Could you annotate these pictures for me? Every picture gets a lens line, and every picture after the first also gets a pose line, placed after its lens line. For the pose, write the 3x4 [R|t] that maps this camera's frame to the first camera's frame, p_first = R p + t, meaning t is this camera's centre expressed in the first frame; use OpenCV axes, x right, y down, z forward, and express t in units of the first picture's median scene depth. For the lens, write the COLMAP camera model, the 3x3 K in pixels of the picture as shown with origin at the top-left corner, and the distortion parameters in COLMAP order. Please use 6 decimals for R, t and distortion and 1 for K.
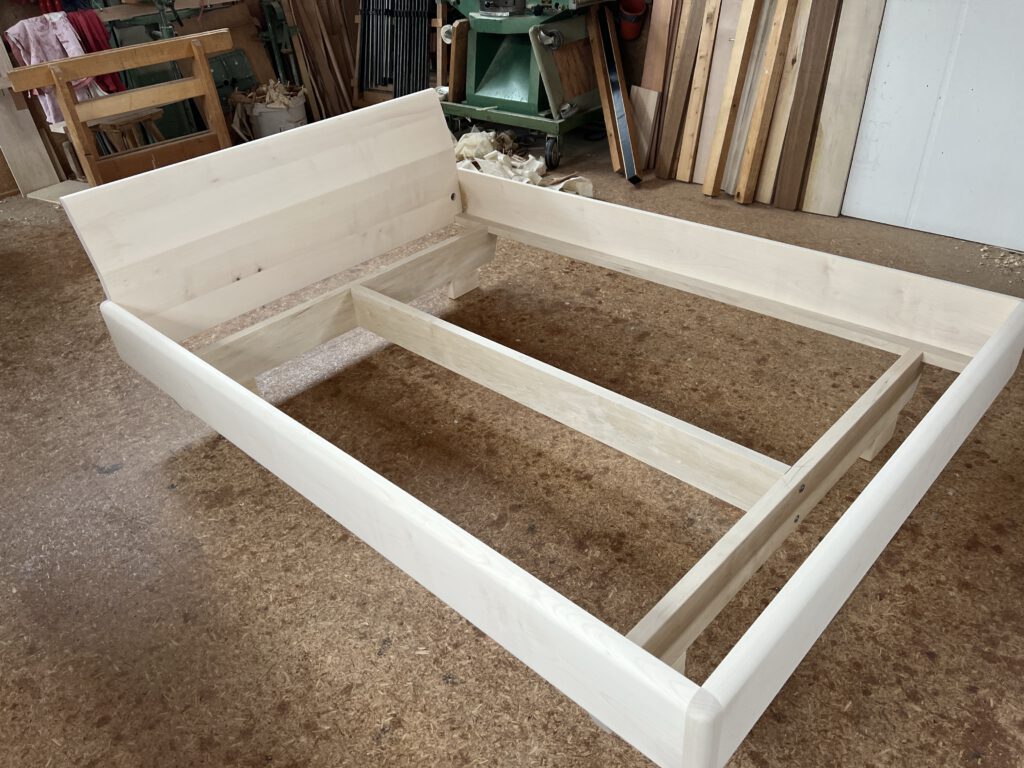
lens RADIAL K [[770.7, 0, 505.3], [0, 770.7, 382.0], [0, 0, 1]] dist [0.051101, -0.057604]
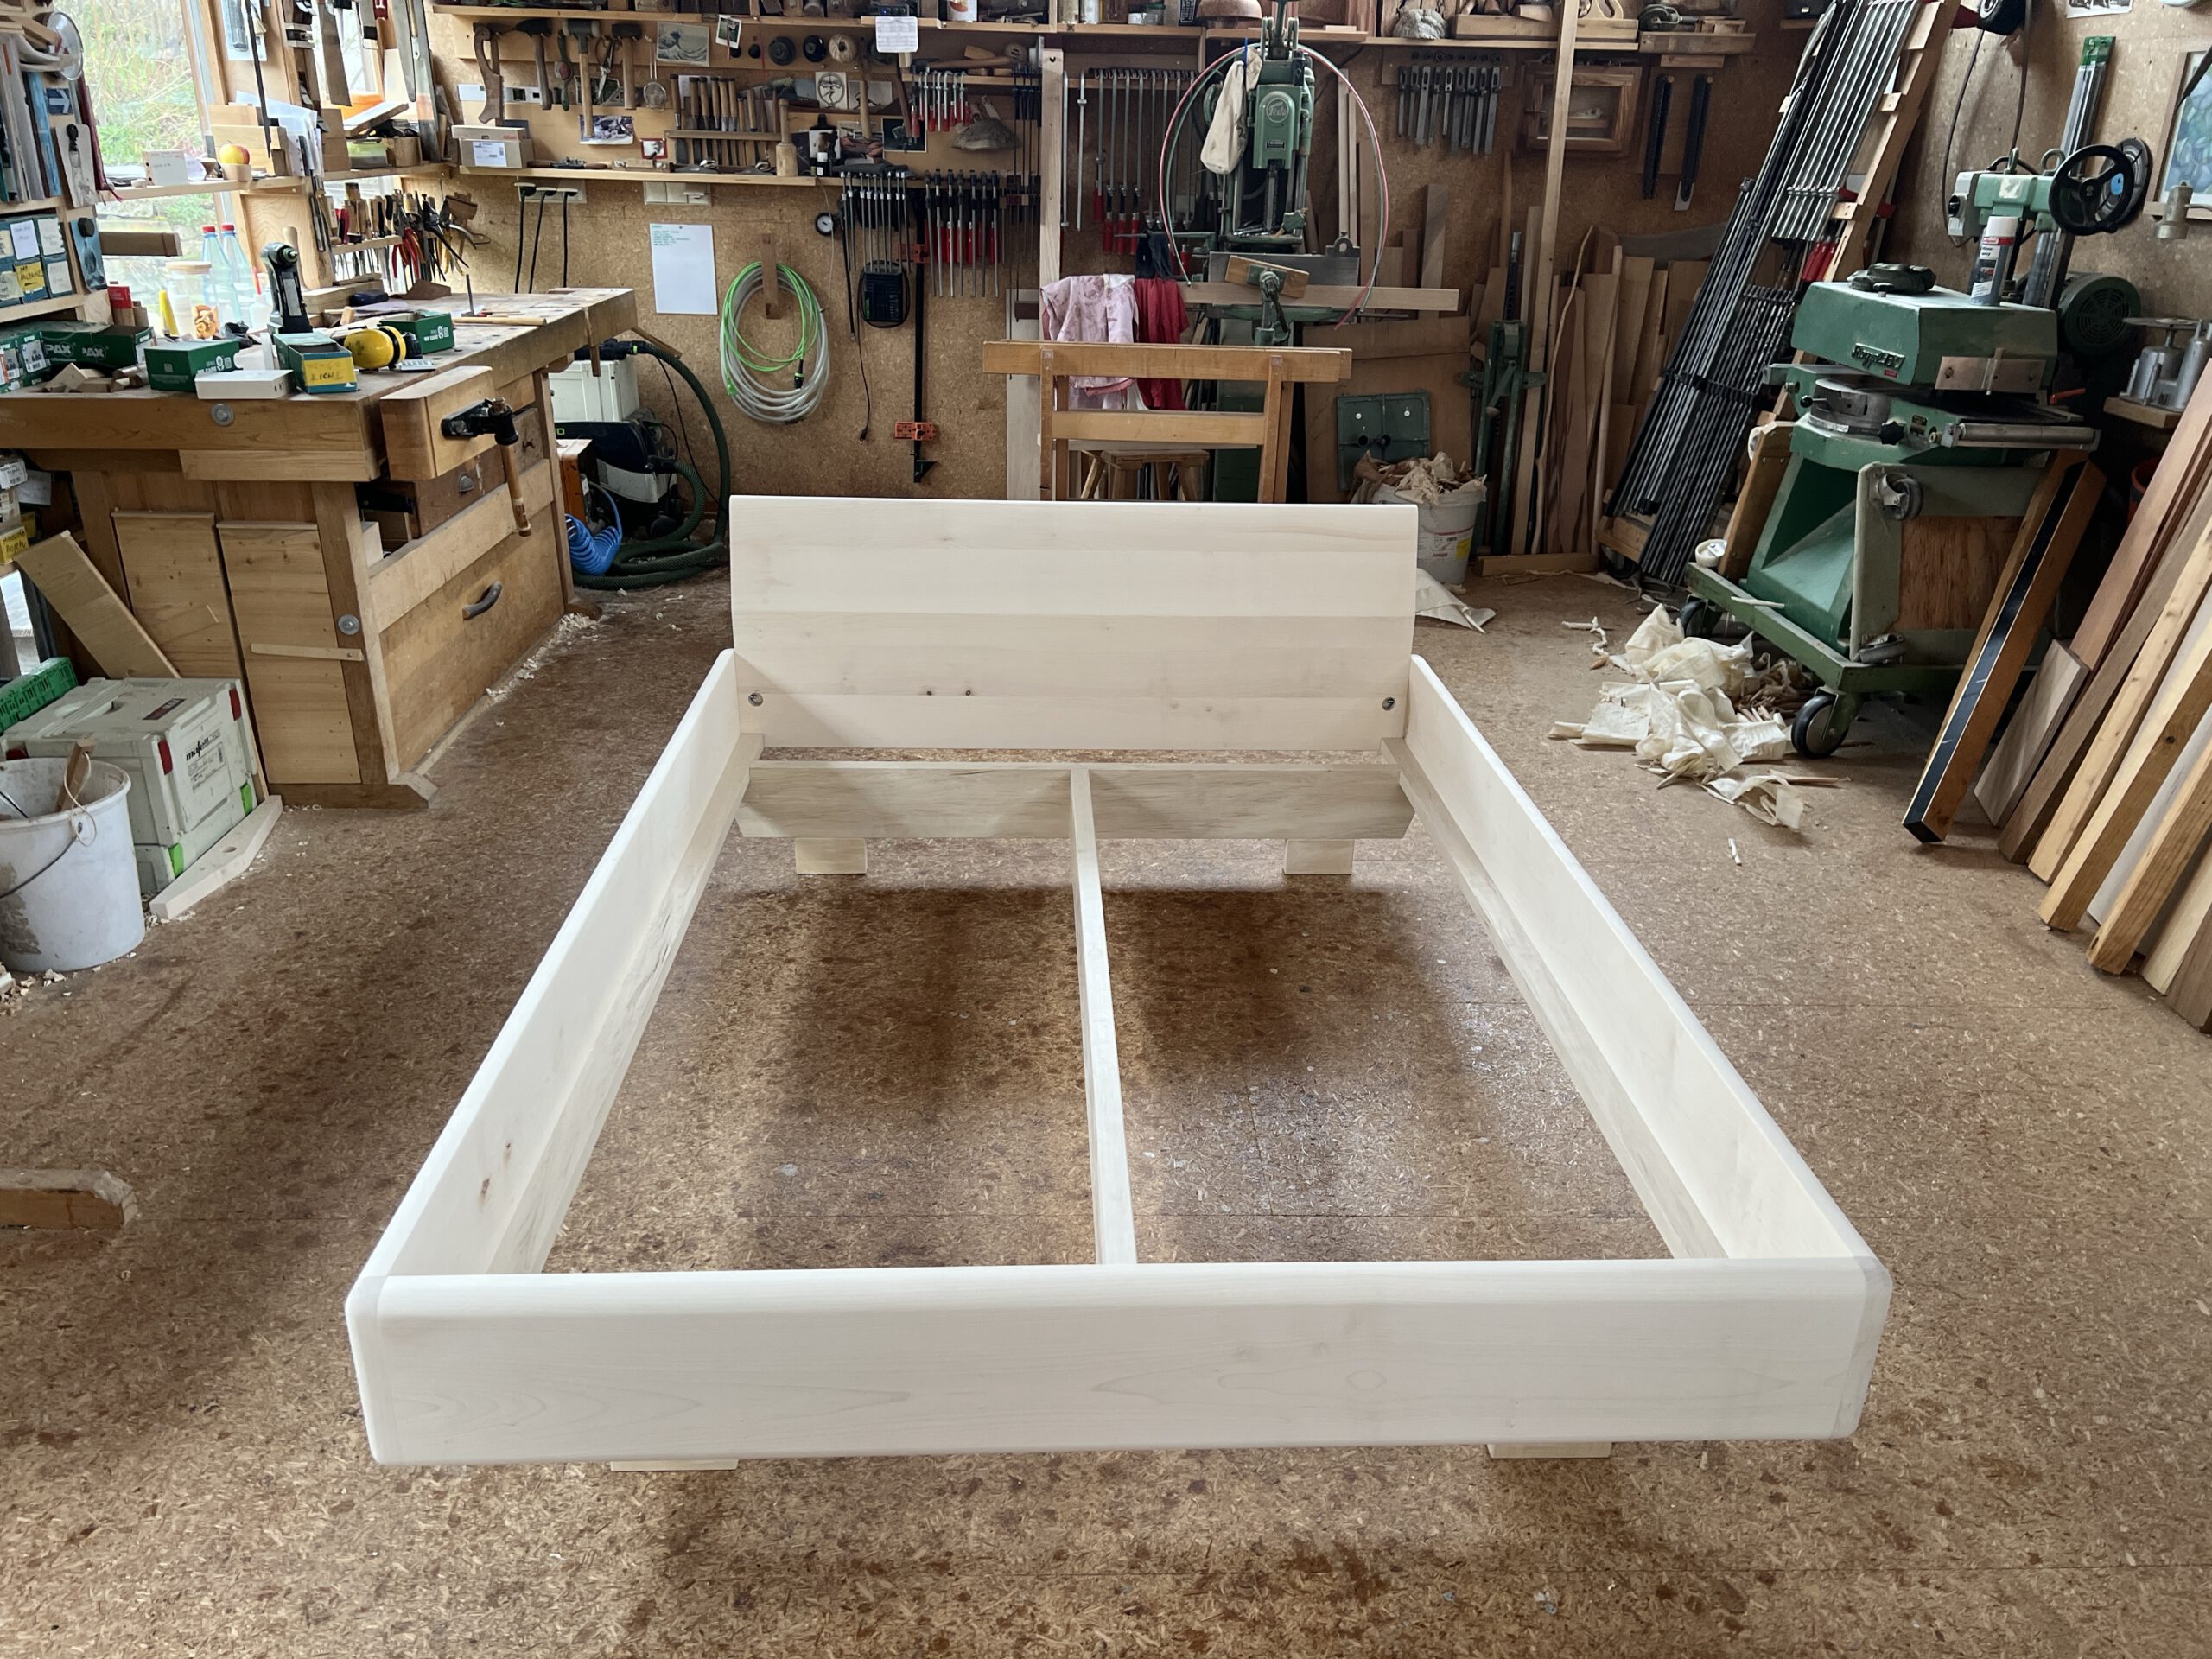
lens RADIAL K [[1659.8, 0, 1106.0], [0, 1659.8, 829.5], [0, 0, 1]] dist [0.046596, -0.055152]
pose [[0.727720, 0.355090, -0.586800, 0.365015], [-0.441453, 0.897273, -0.004501, -0.056214], [0.524922, 0.262320, 0.809719, 0.011681]]
